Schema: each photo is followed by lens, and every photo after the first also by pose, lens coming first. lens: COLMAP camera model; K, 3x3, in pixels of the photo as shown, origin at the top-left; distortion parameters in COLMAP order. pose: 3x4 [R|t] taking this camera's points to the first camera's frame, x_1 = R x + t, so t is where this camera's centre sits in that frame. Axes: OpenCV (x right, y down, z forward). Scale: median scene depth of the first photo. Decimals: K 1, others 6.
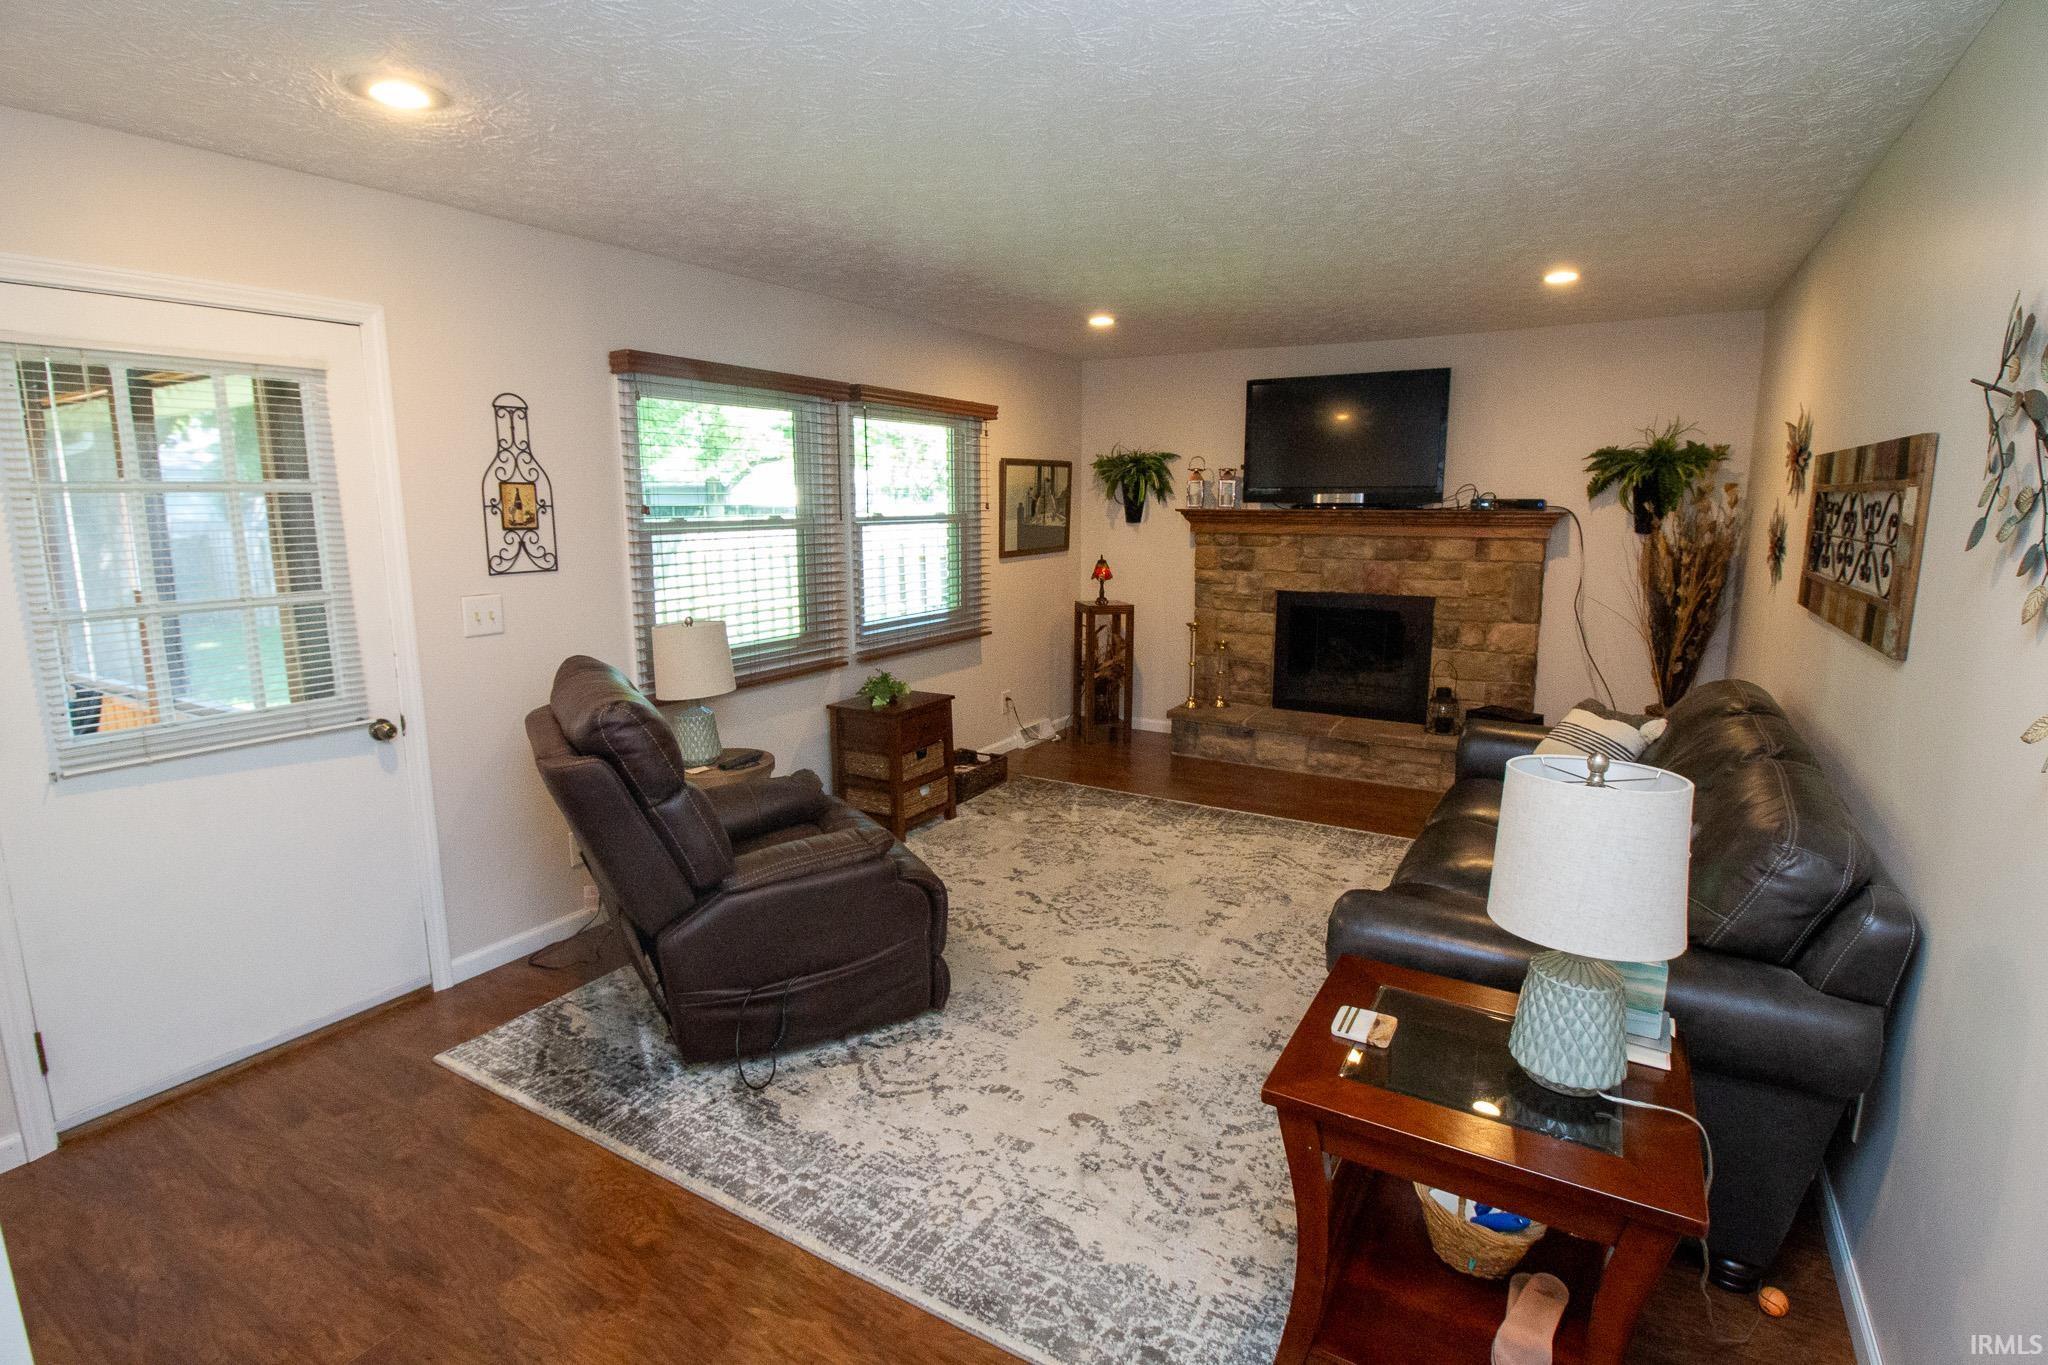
lens RADIAL K [[978.3, 0, 1037.6], [0, 978.3, 661.2], [0, 0, 1]] dist [-0.003330, -0.000775]
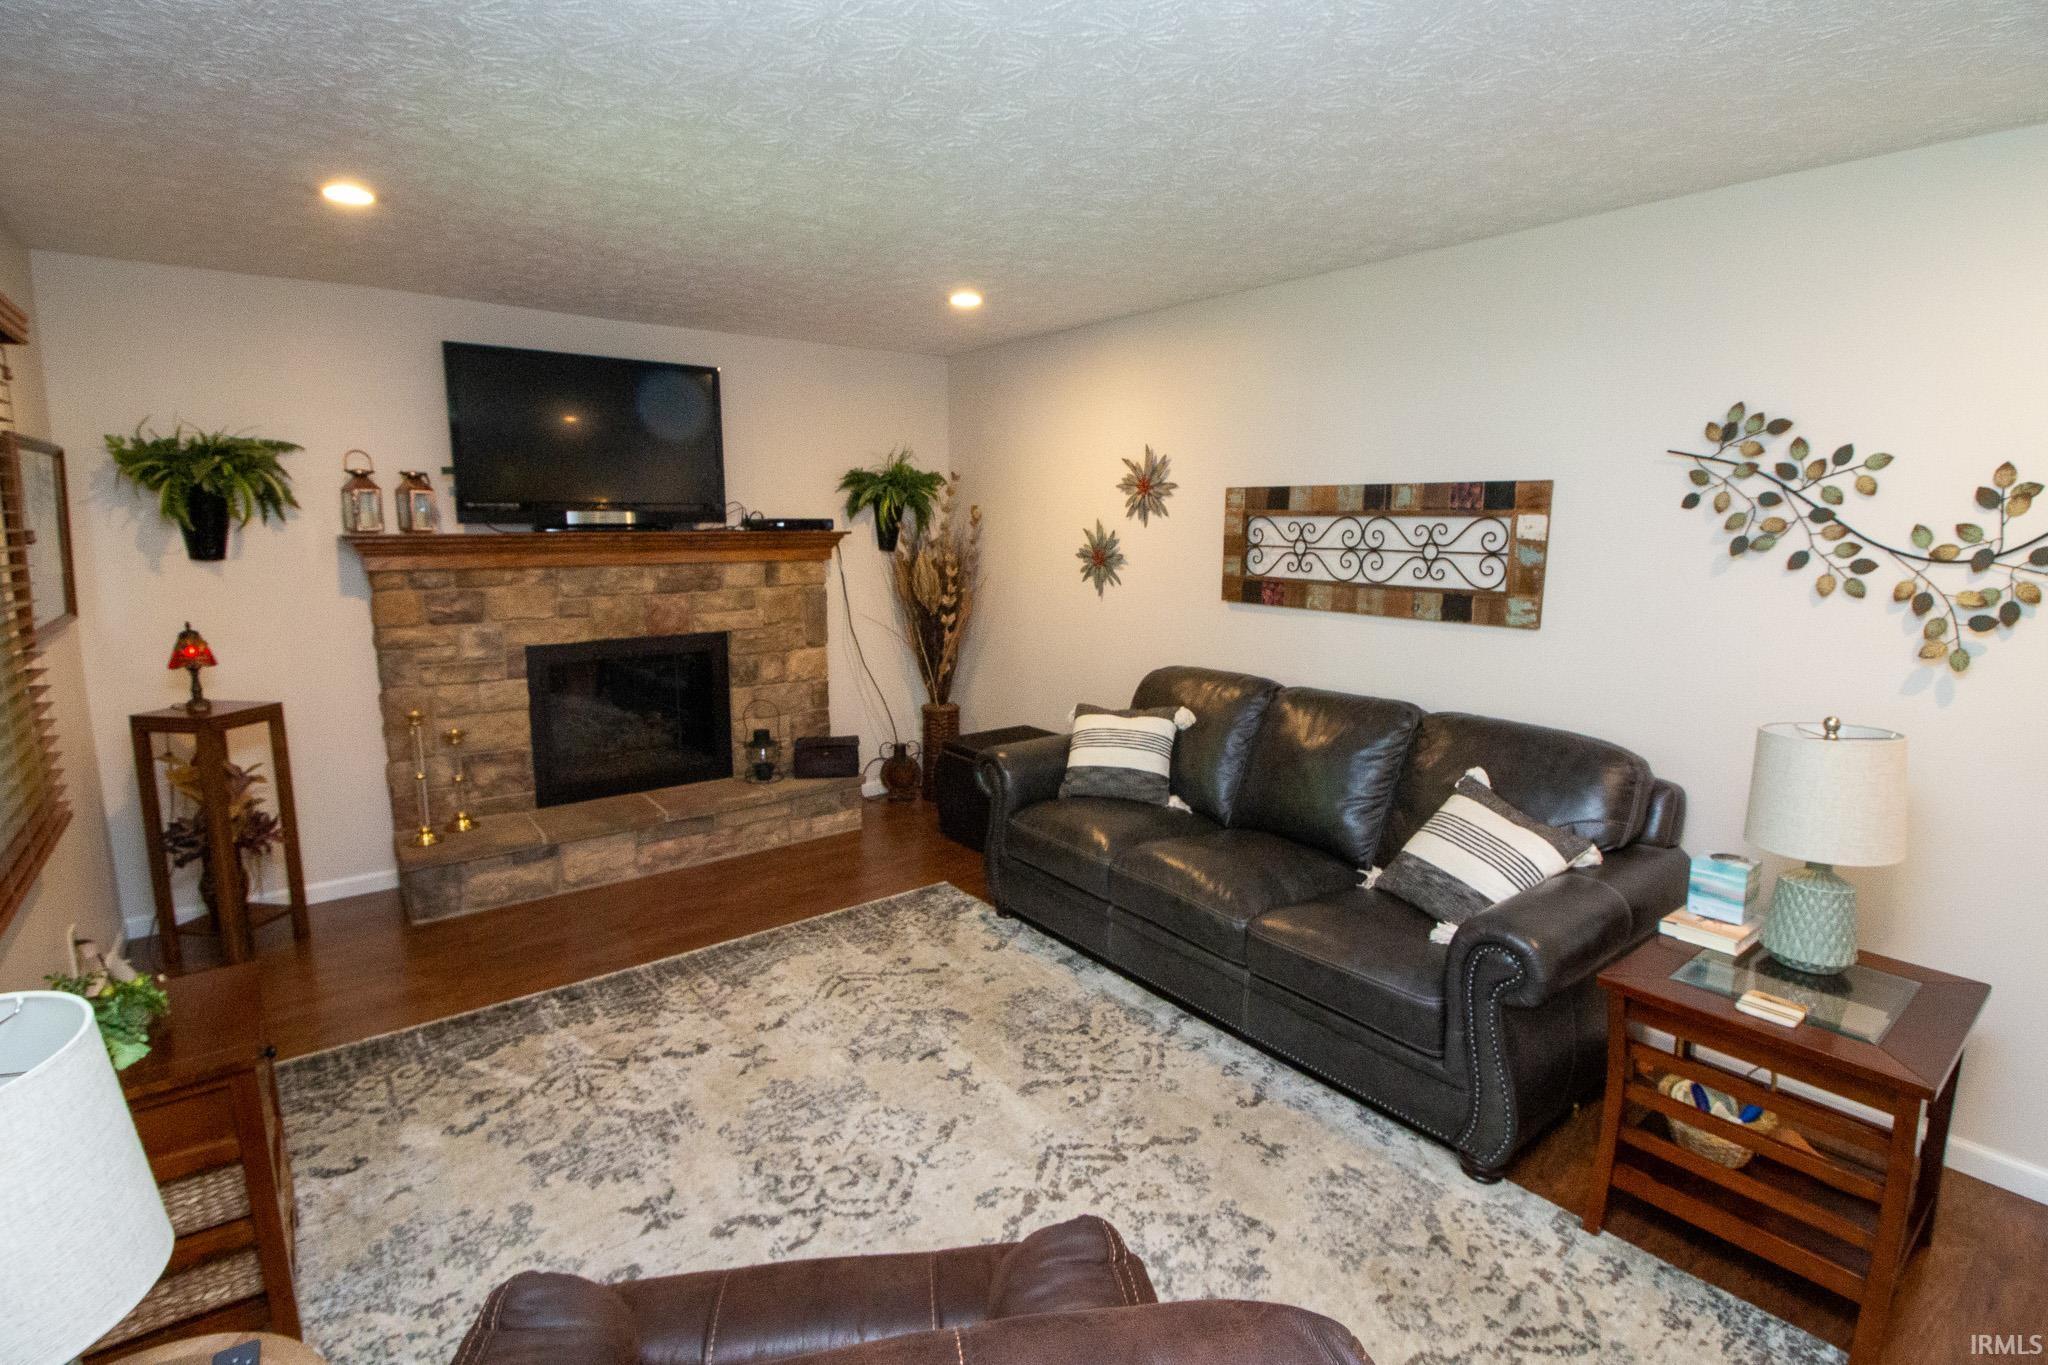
lens RADIAL K [[965.3, 0, 1032.9], [0, 965.3, 668.1], [0, 0, 1]] dist [0.001450, -0.015846]
pose [[0.362349, -0.143592, 0.920915, -0.281142], [0.147210, 0.984476, 0.095580, -0.071719], [-0.920343, 0.100935, 0.377863, 0.408564]]
